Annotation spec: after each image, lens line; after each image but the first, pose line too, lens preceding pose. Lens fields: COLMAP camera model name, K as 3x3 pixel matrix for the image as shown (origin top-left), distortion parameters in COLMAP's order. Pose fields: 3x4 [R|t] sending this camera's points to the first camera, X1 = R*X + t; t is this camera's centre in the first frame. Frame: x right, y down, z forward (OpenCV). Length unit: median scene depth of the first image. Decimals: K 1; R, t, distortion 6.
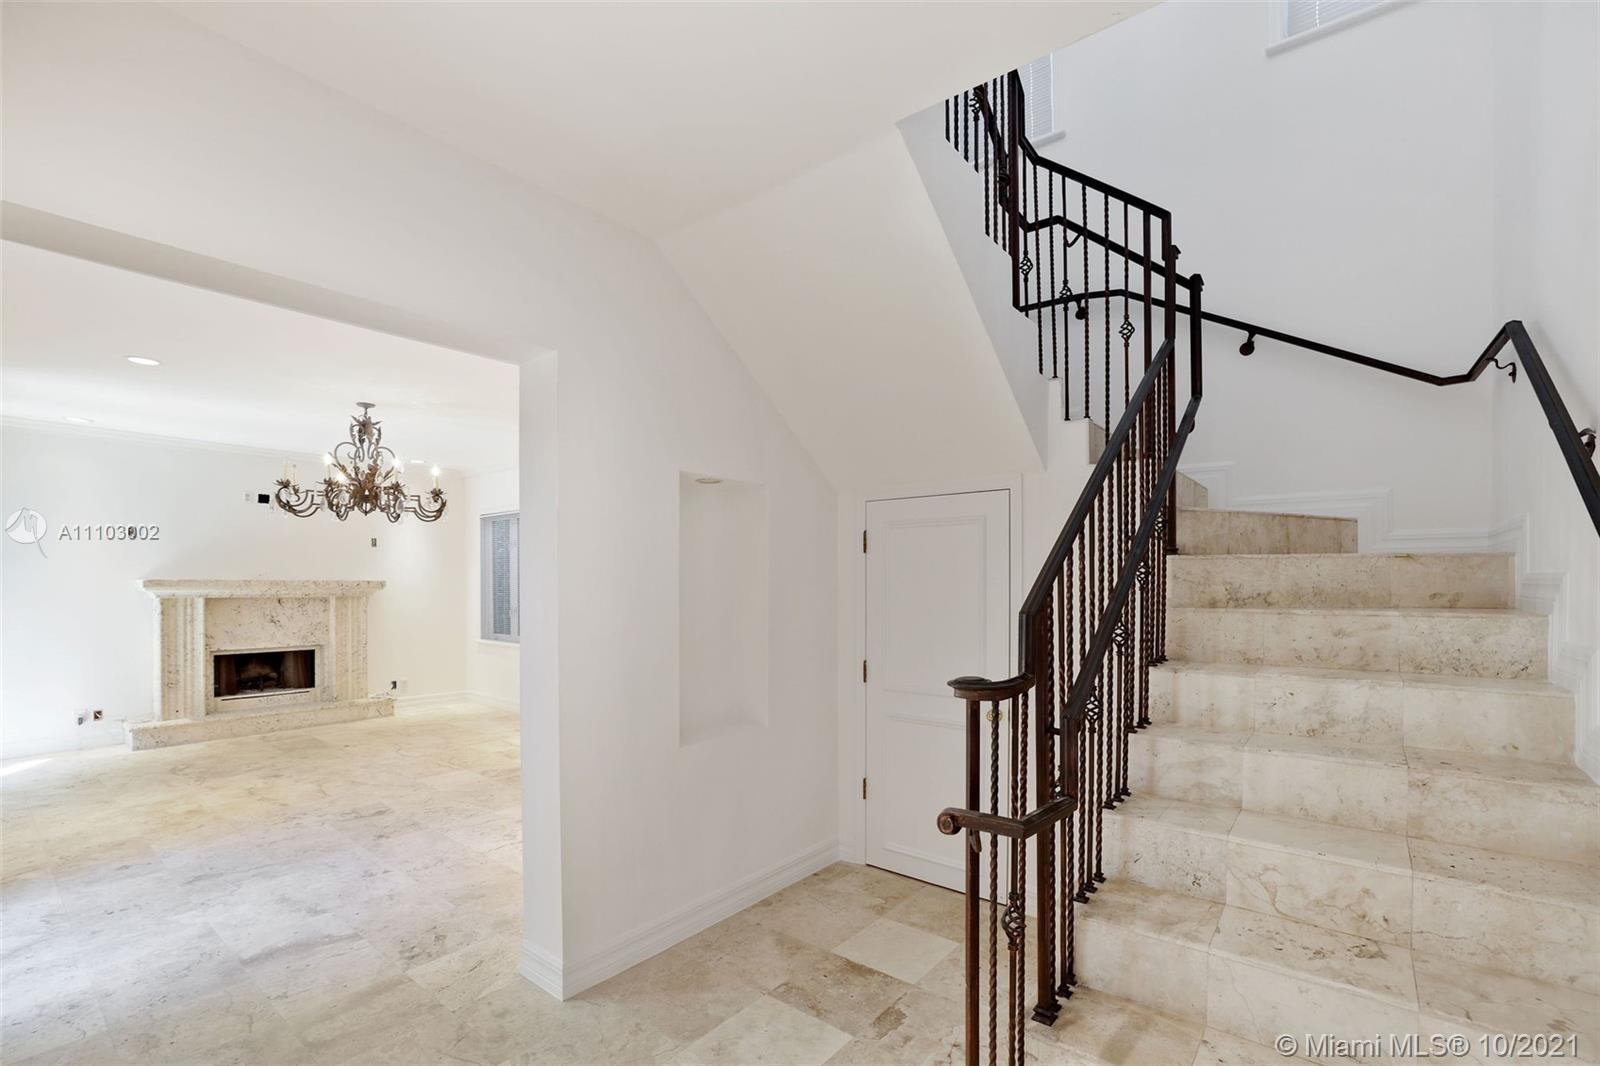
lens RADIAL K [[701.1, 0, 799.8], [0, 701.1, 584.4], [0, 0, 1]] dist [-0.000059, -0.000005]
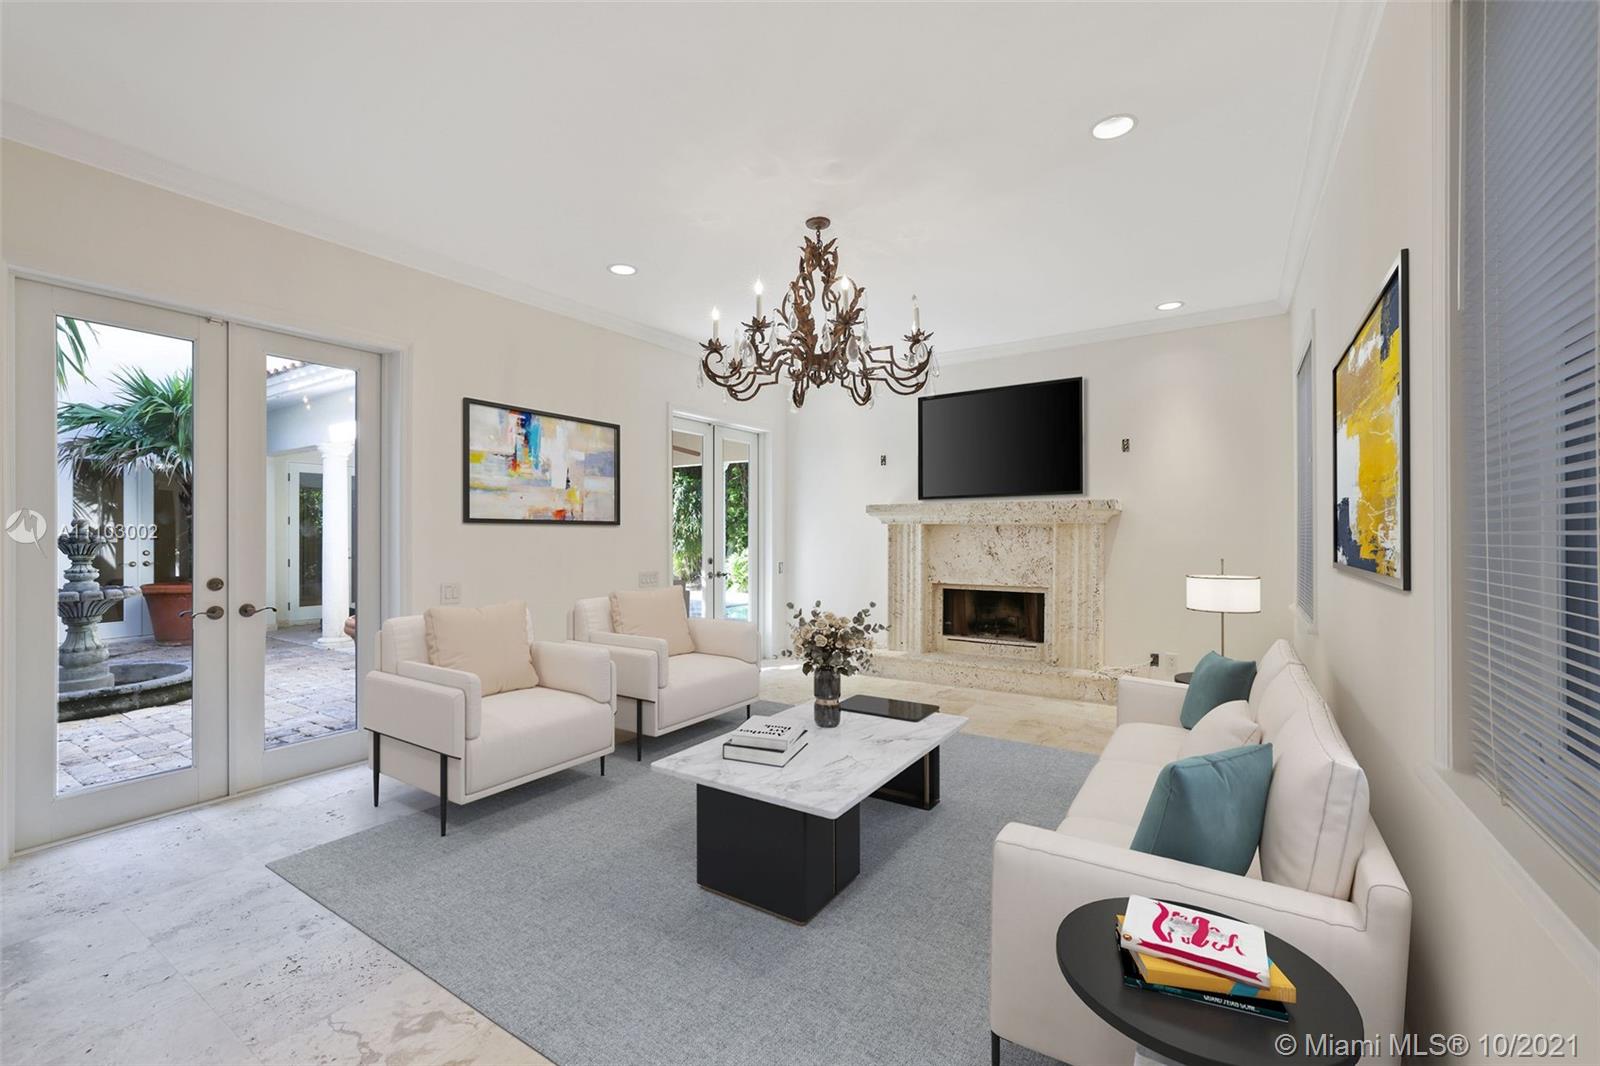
lens RADIAL K [[686.7, 0, 797.4], [0, 686.7, 537.1], [0, 0, 1]] dist [0.000418, 0.000053]
pose [[0.110425, 0.002322, -0.993882, 0.025765], [-0.002051, 0.999996, 0.002109, 0.034901], [0.993882, 0.001806, 0.110429, 0.744551]]
